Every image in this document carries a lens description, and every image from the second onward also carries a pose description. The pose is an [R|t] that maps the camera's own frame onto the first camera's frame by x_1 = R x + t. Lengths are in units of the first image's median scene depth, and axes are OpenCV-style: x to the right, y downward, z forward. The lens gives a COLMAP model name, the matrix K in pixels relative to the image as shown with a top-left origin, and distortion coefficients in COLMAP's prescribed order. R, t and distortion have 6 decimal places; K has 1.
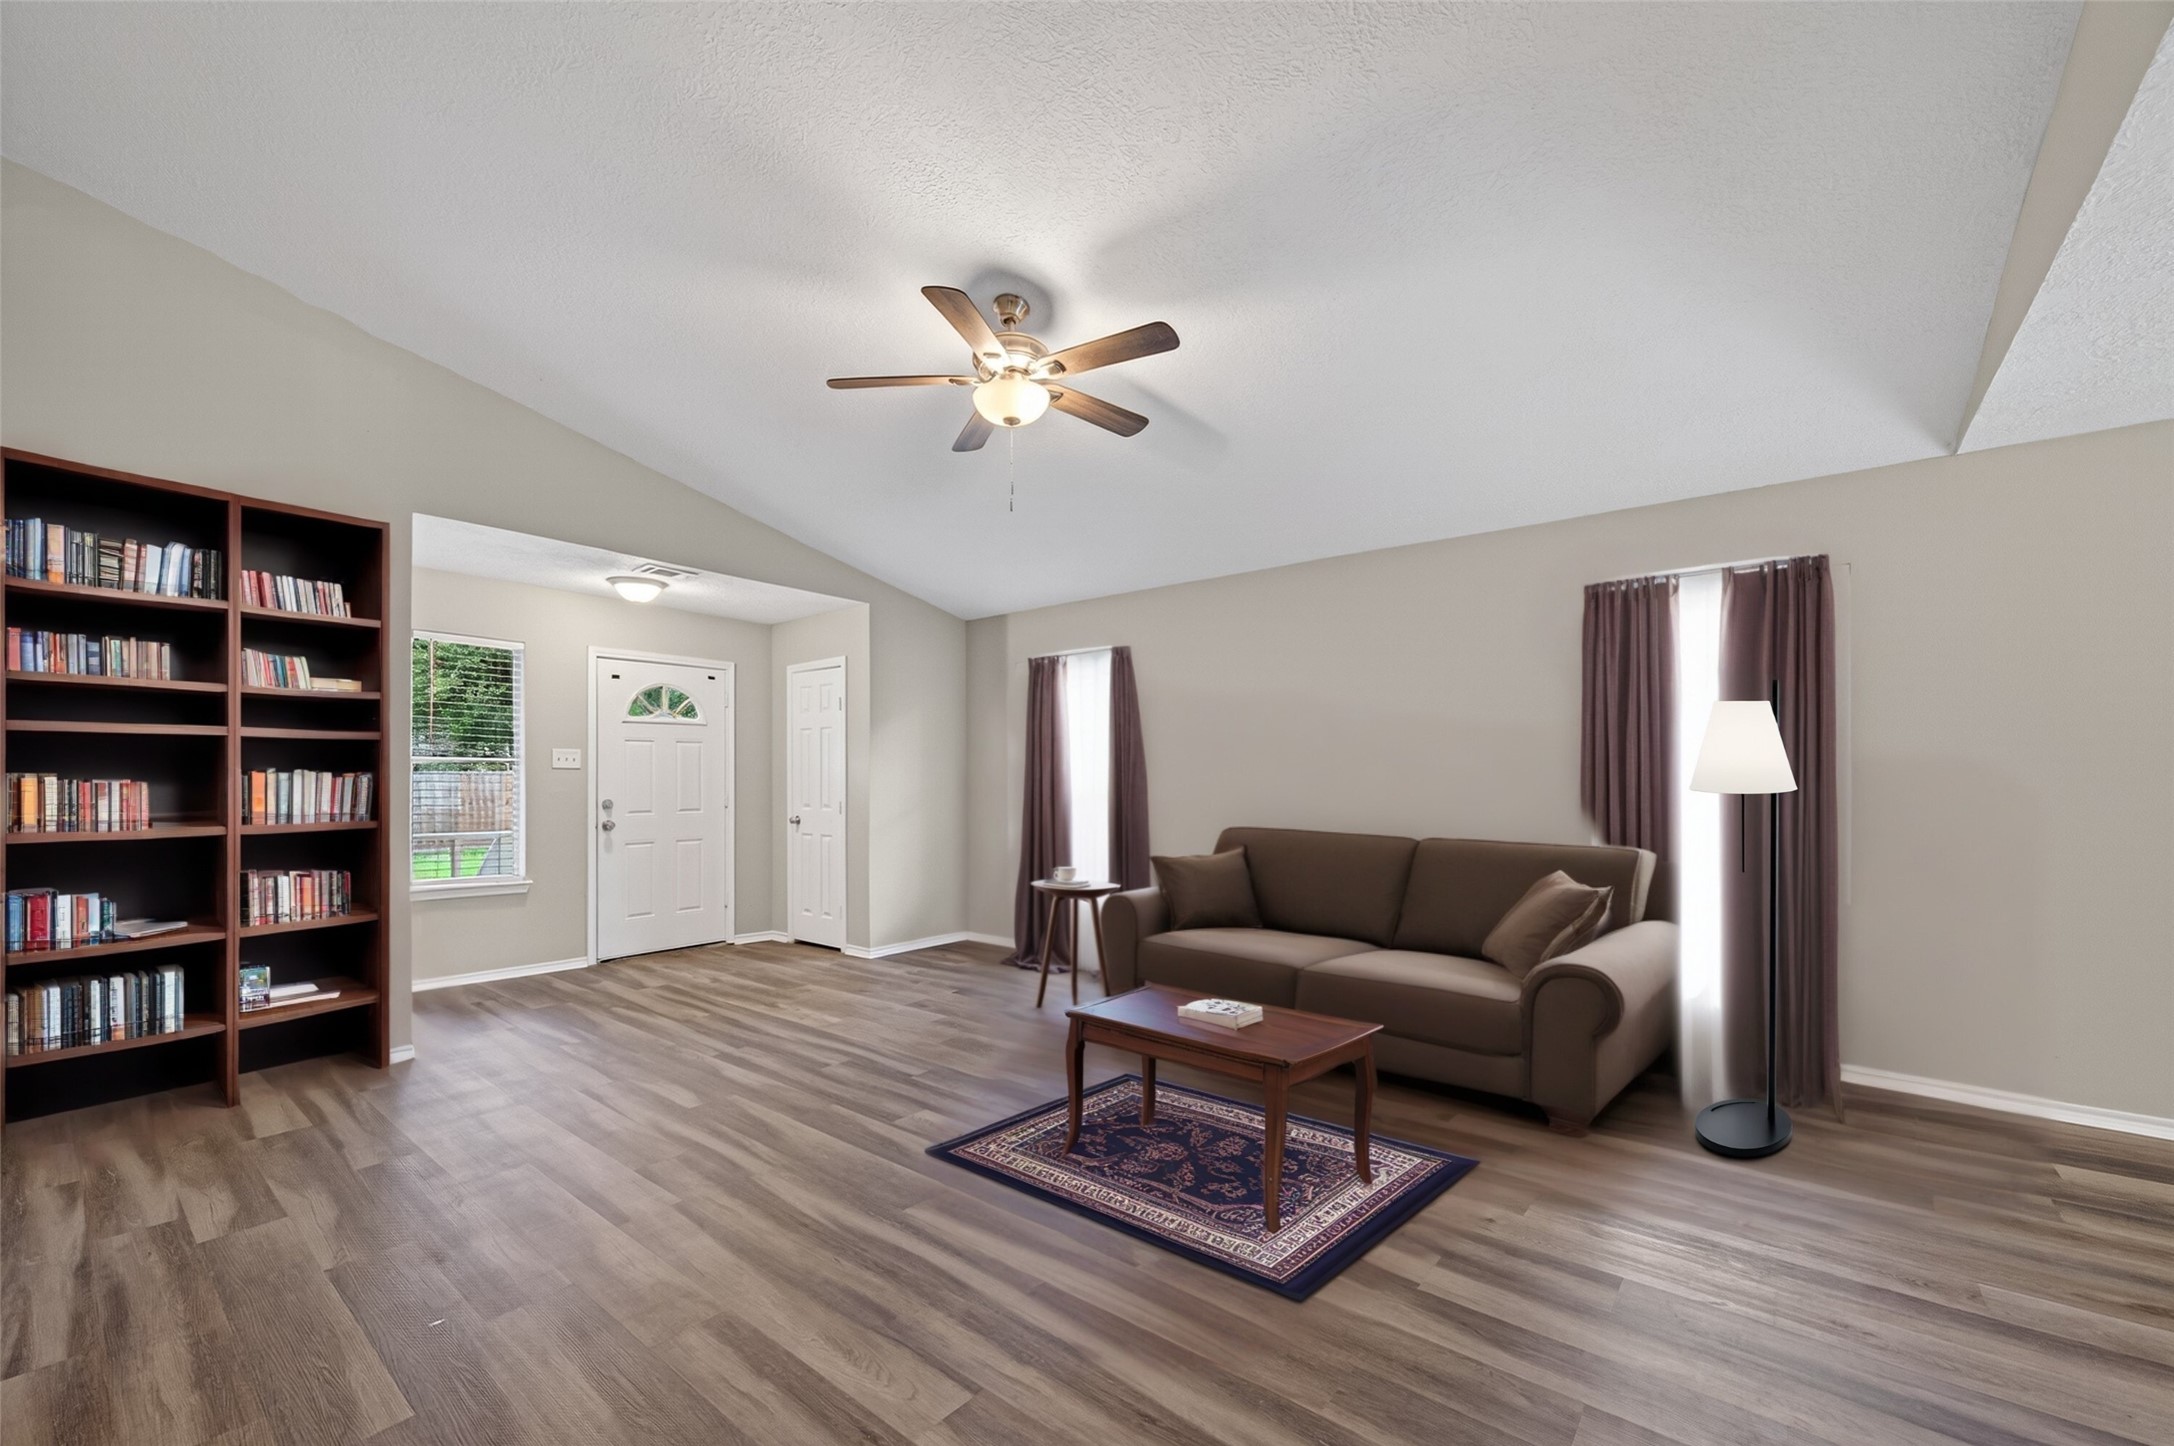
lens RADIAL K [[848.9, 0, 1081.1], [0, 848.9, 765.8], [0, 0, 1]] dist [0.003254, -0.001606]
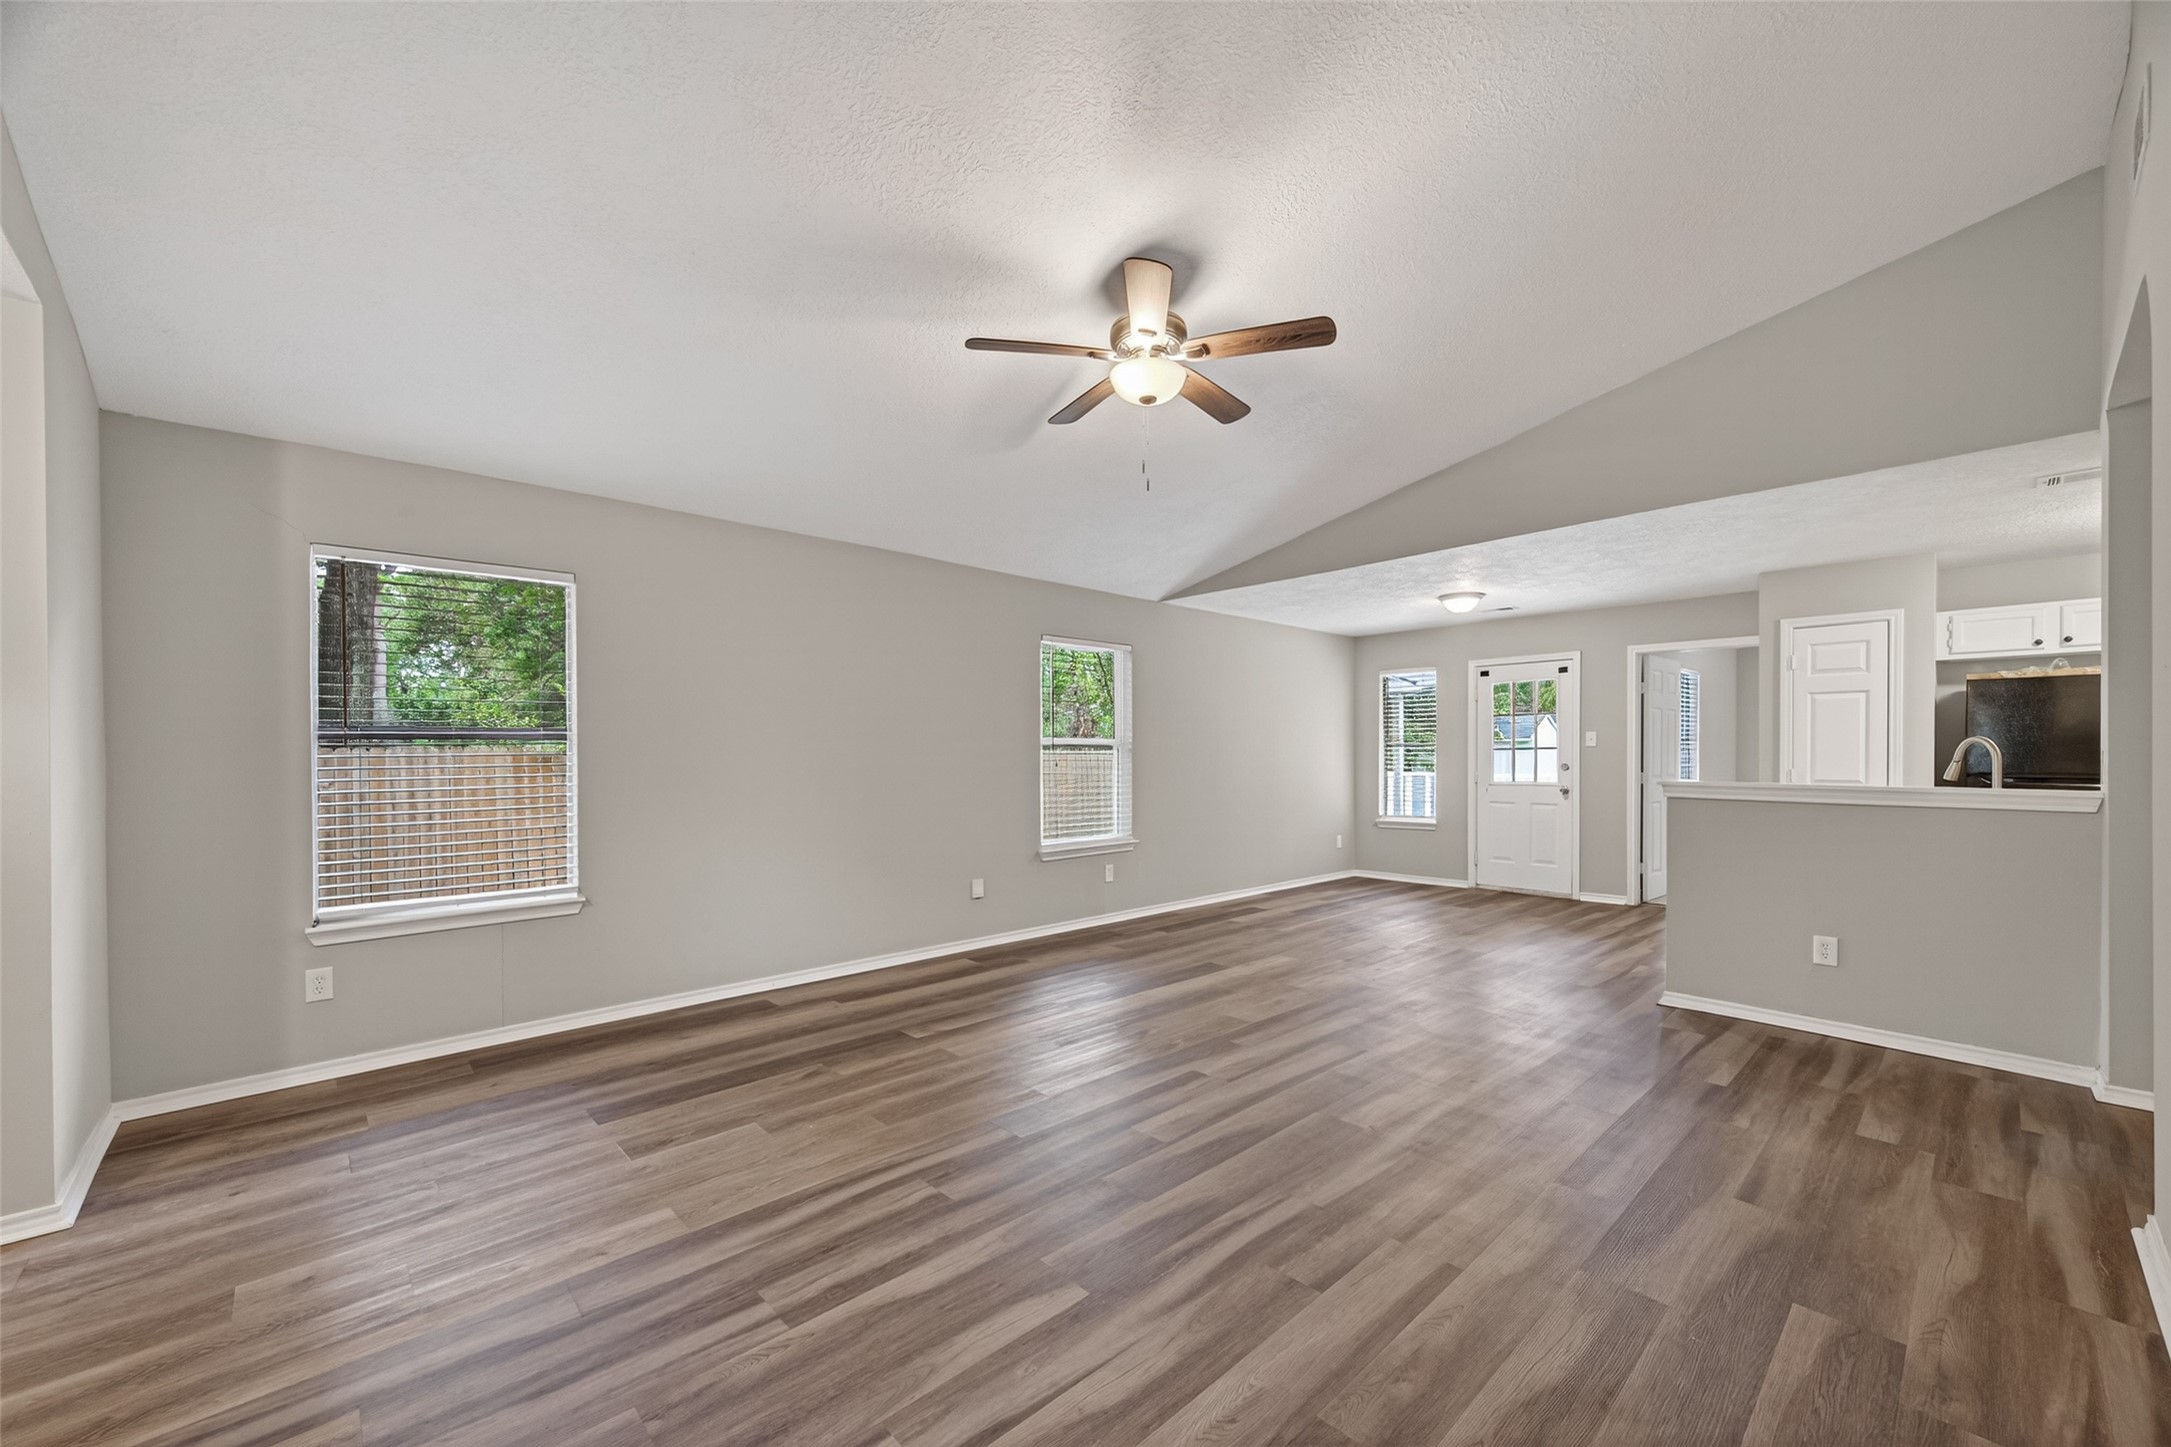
lens RADIAL K [[872.6, 0, 1085.7], [0, 872.6, 764.2], [0, 0, 1]] dist [0.000565, 0.000052]
pose [[0.124854, -0.000702, 0.992175, -0.901339], [-0.008621, 0.999961, 0.001793, 0.028972], [-0.992138, -0.008777, 0.124843, 0.789650]]
